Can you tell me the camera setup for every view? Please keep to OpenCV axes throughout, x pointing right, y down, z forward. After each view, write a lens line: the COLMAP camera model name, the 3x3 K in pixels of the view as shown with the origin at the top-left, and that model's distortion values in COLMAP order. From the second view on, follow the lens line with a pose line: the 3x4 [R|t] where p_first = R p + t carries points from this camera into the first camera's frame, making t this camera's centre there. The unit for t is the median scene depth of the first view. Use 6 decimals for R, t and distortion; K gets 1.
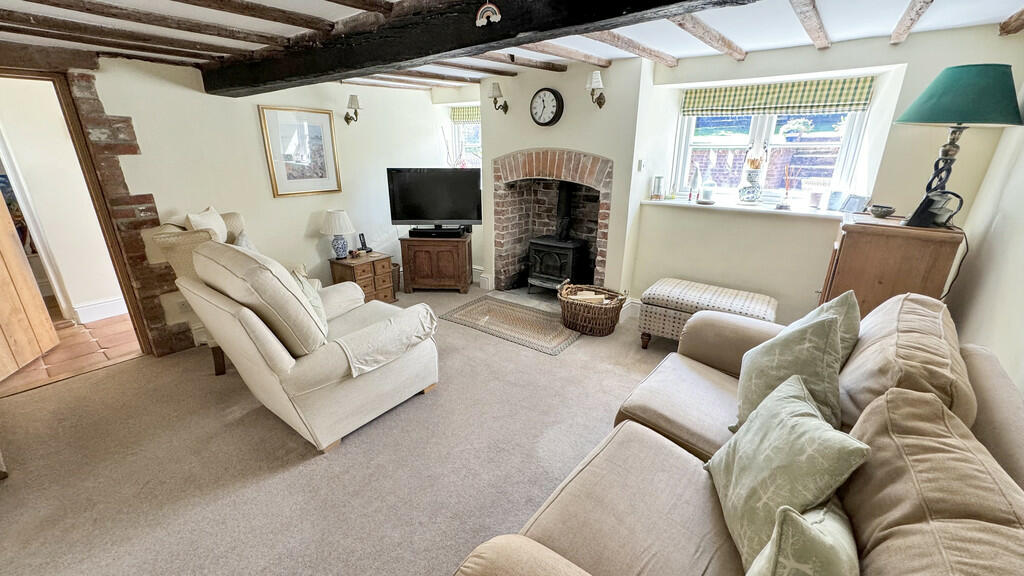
lens RADIAL K [[407.6, 0, 514.3], [0, 407.6, 287.1], [0, 0, 1]] dist [0.001012, -0.000048]
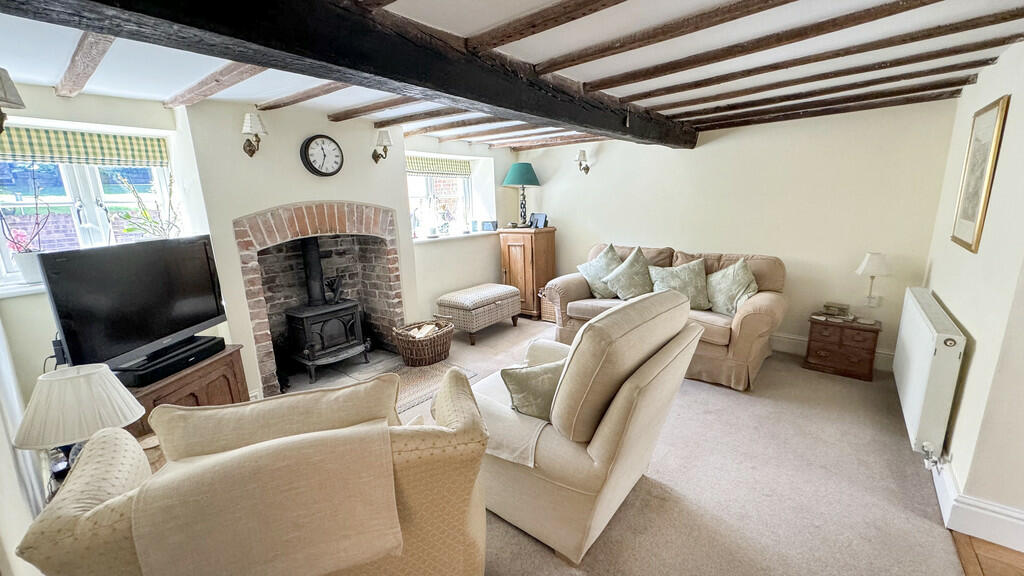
lens RADIAL K [[407.6, 0, 514.7], [0, 407.6, 286.7], [0, 0, 1]] dist [0.001012, -0.000048]
pose [[0.029644, -0.217010, 0.975719, -0.820315], [0.347475, 0.917506, 0.193506, -0.205611], [-0.937221, 0.333302, 0.102604, 0.607393]]
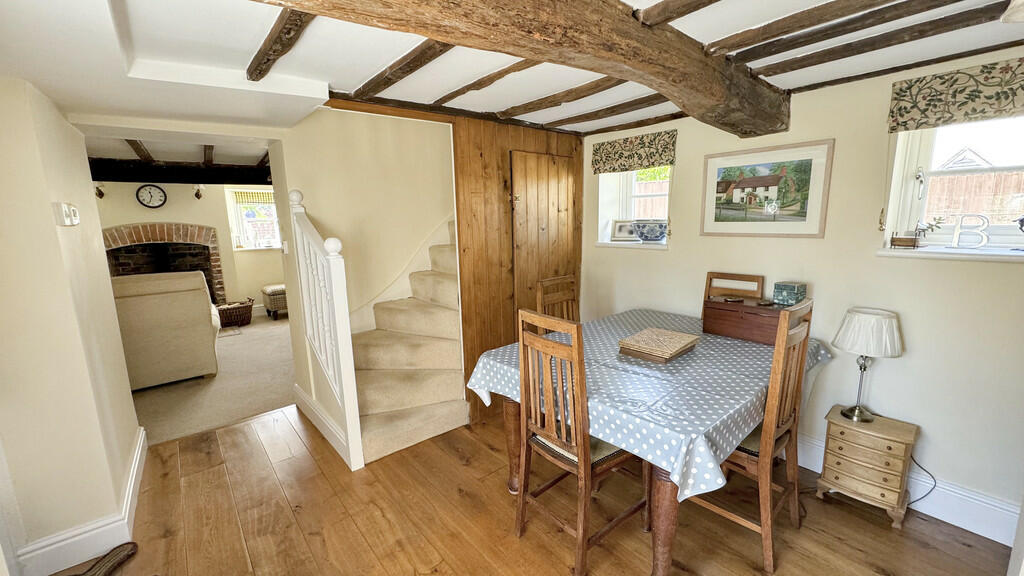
lens RADIAL K [[407.6, 0, 510.4], [0, 407.6, 287.5], [0, 0, 1]] dist [0.001012, -0.000048]
pose [[0.217494, -0.176224, 0.960022, -1.124792], [0.336034, 0.936959, 0.095862, 0.172653], [-0.916394, 0.301750, 0.263000, -0.502634]]
